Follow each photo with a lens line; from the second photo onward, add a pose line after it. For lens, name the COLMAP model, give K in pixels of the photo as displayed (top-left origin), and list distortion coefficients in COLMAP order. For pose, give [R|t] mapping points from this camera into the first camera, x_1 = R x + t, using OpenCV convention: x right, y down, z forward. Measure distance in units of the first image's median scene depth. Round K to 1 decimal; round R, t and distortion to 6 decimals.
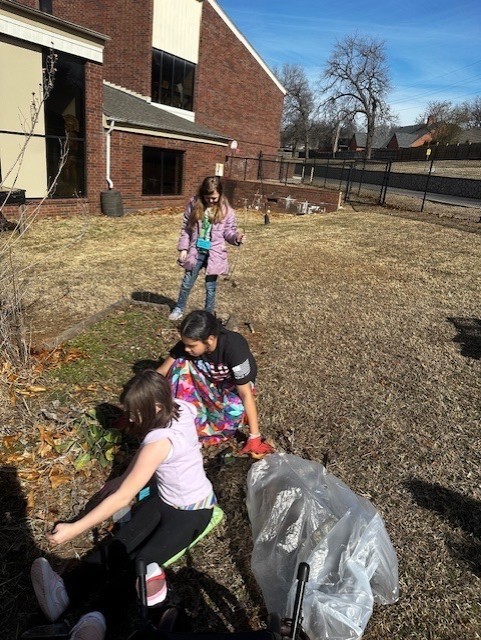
lens RADIAL K [[465.7, 0, 240.5], [0, 465.7, 320.0], [0, 0, 1]] dist [0.004868, -0.029537]
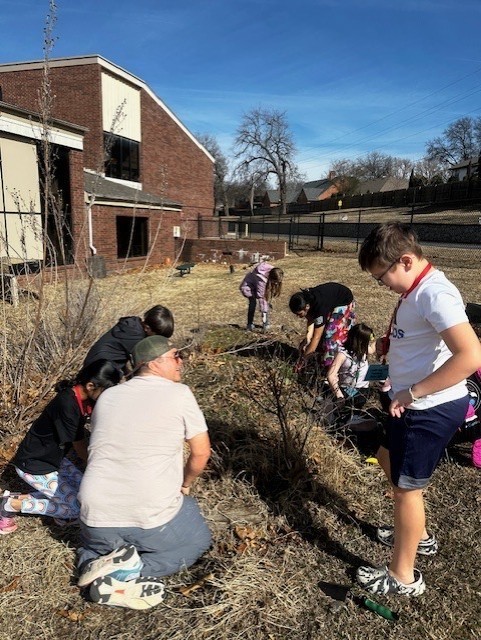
lens RADIAL K [[465.7, 0, 240.5], [0, 465.7, 320.0], [0, 0, 1]] dist [0.004868, -0.029537]
pose [[0.982195, -0.103240, 0.156955, -0.075279], [0.120968, 0.986771, -0.107930, 0.024400], [-0.143736, 0.124995, 0.981691, -0.085412]]
